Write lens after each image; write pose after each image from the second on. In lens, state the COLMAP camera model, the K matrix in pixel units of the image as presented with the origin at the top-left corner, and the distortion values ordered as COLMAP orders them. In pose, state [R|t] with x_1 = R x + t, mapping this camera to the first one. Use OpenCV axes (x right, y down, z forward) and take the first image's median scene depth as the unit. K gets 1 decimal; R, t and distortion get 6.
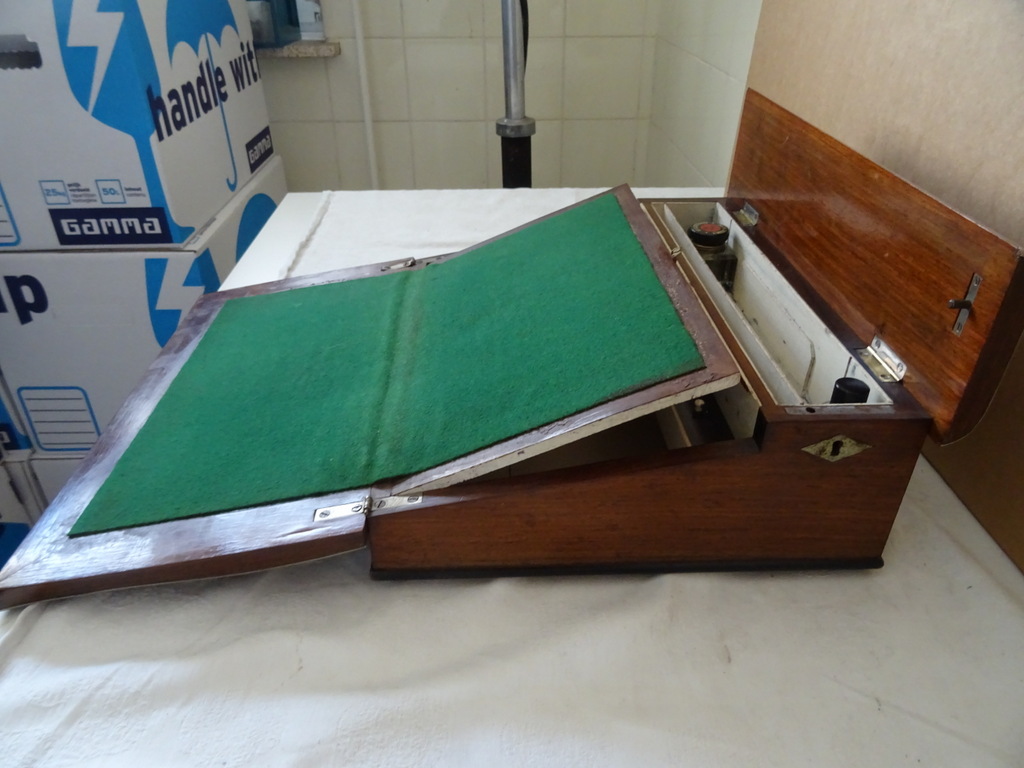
lens RADIAL K [[728.5, 0, 512.9], [0, 728.5, 379.1], [0, 0, 1]] dist [-0.001074, -0.005411]
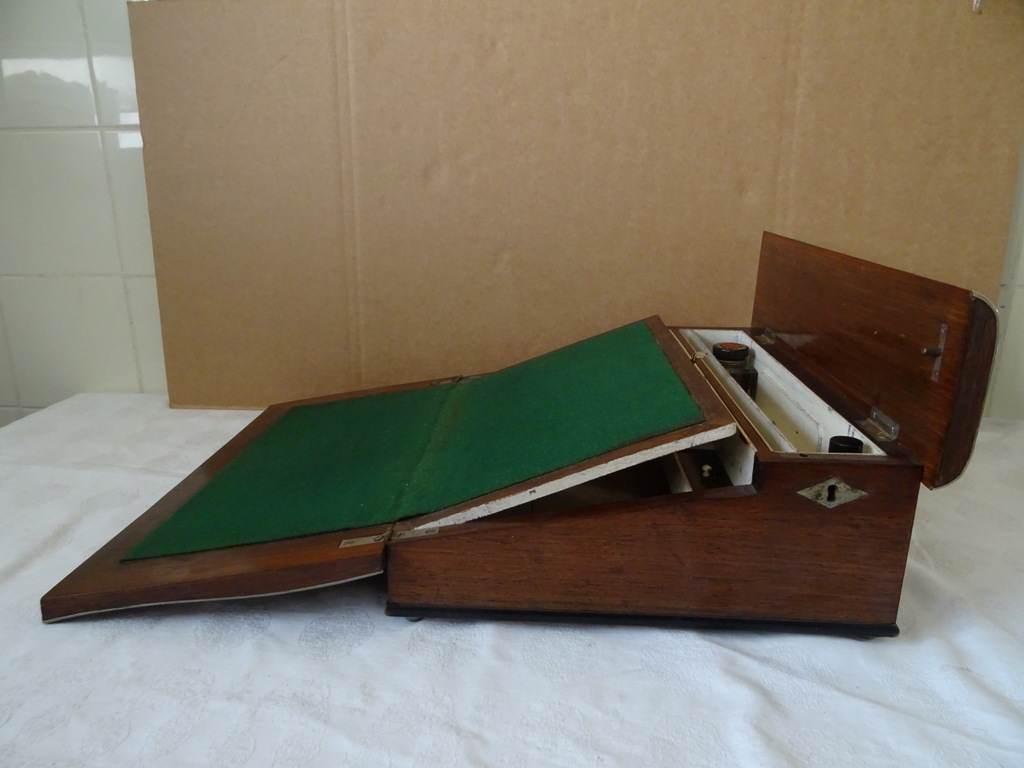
lens RADIAL K [[728.5, 0, 512.9], [0, 728.5, 379.1], [0, 0, 1]] dist [-0.001074, -0.005411]
pose [[0.995059, 0.024312, -0.096259, 0.081198], [-0.049721, 0.961236, -0.271207, 0.231078], [0.085934, 0.274653, 0.957696, -0.080304]]
